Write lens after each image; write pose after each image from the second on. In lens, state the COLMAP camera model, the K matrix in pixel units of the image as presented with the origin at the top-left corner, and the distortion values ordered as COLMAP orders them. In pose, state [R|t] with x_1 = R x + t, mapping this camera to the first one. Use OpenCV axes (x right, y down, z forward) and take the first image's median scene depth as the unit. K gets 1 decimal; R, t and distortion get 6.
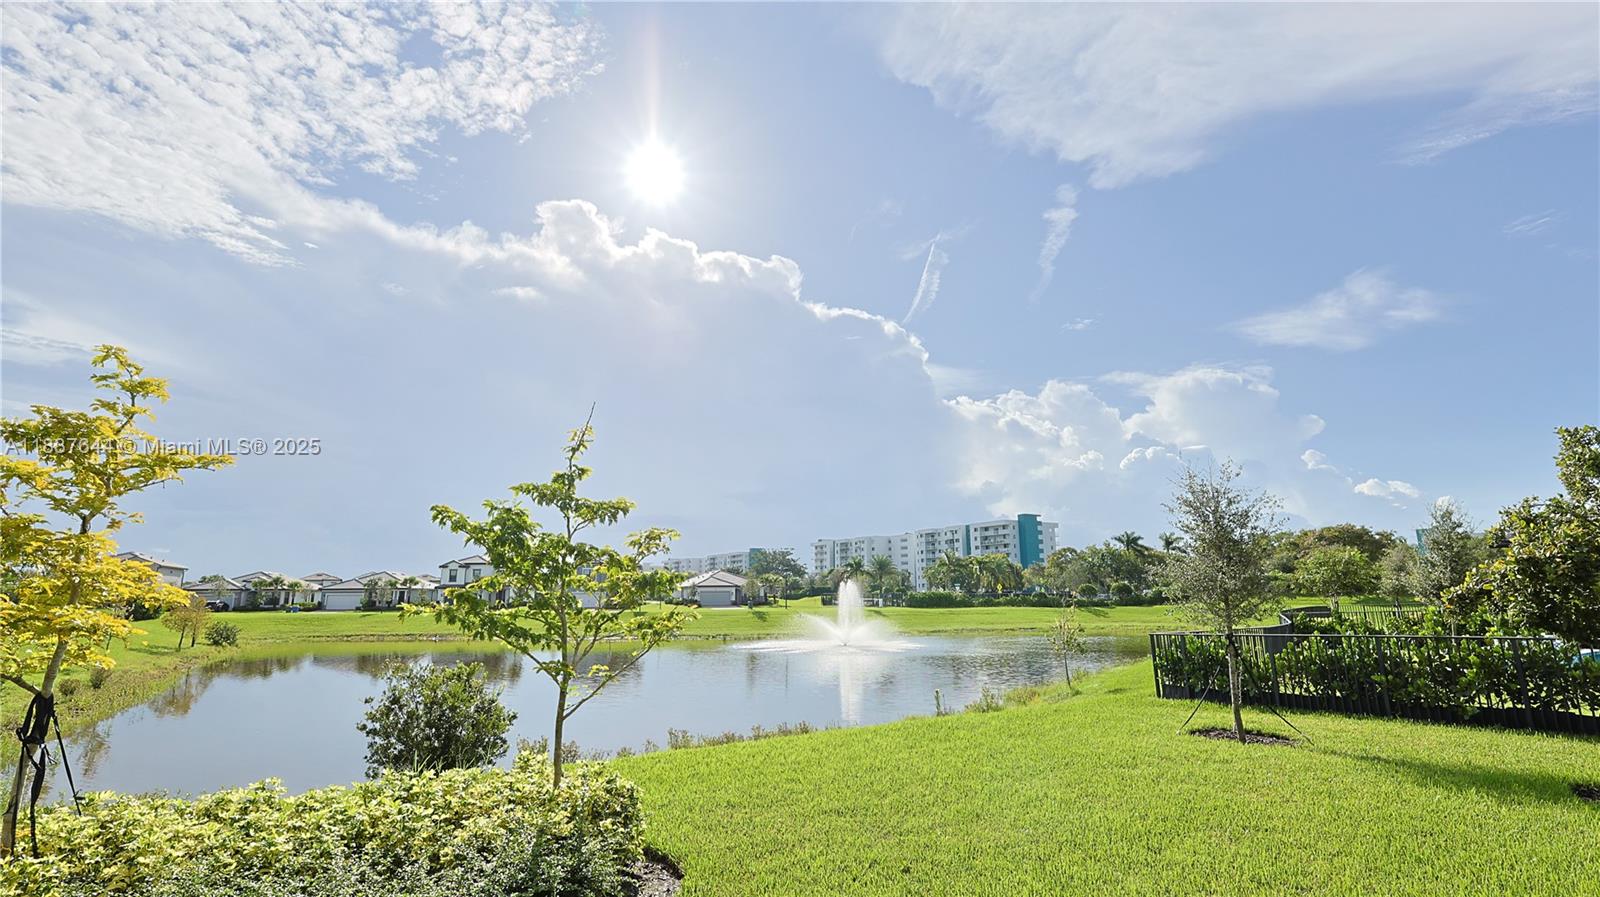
lens RADIAL K [[729.2, 0, 810.8], [0, 729.2, 444.2], [0, 0, 1]] dist [0.003188, 0.000975]
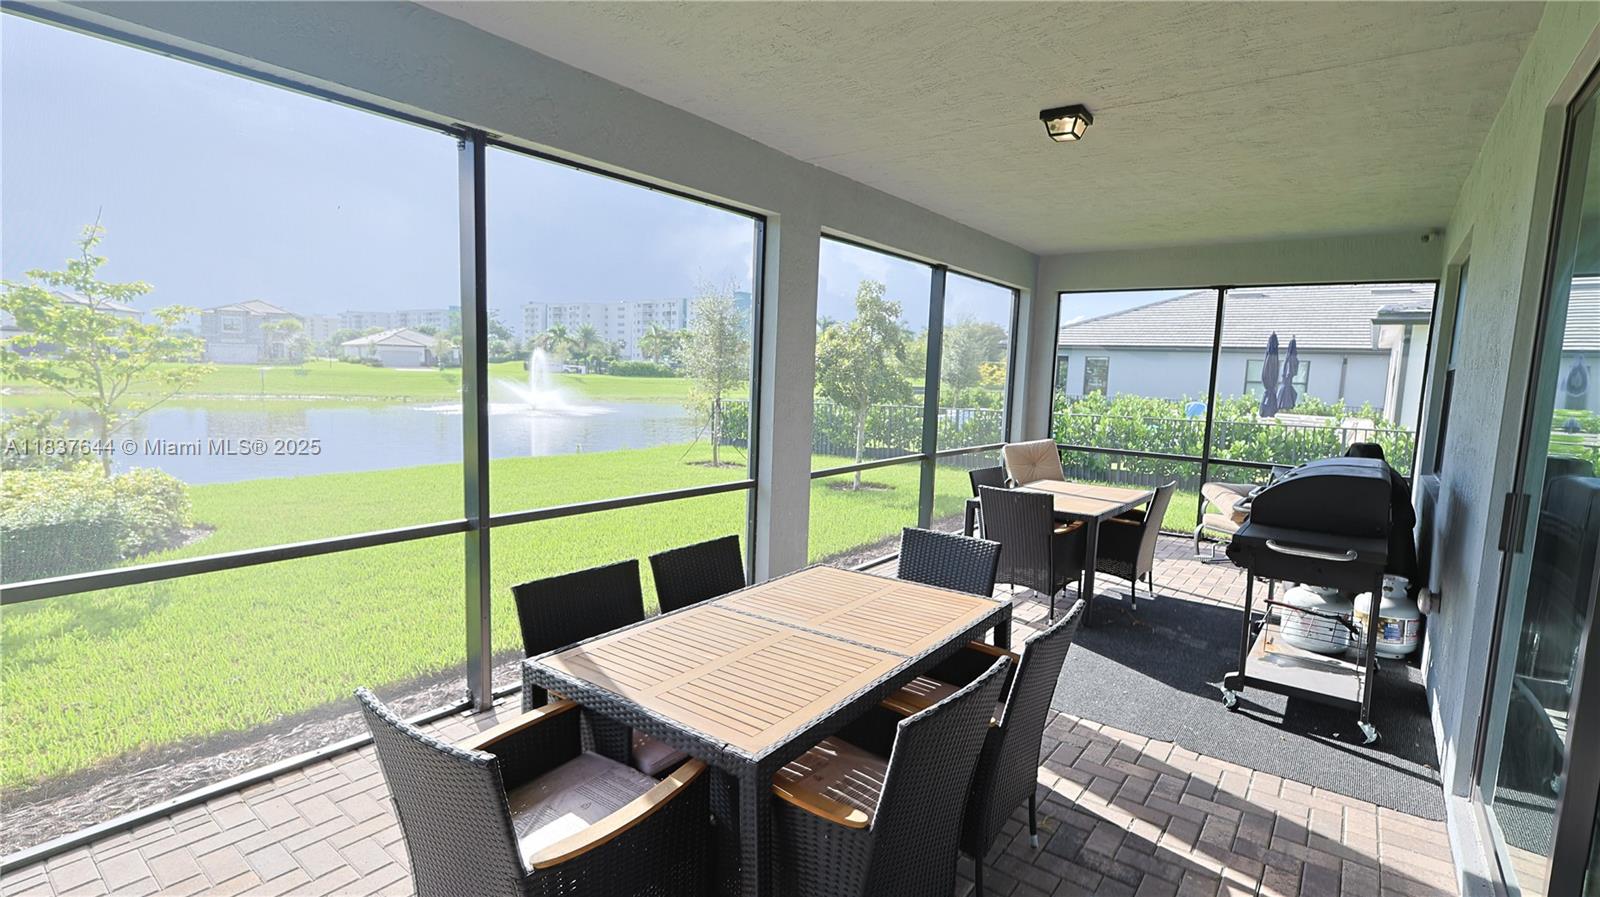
lens RADIAL K [[729.2, 0, 802.7], [0, 729.2, 450.2], [0, 0, 1]] dist [0.003188, 0.000975]
pose [[0.934693, 0.001158, 0.355454, 0.119452], [-0.112686, 0.949380, 0.293224, -0.049082], [-0.337122, -0.314129, 0.887509, -0.209735]]
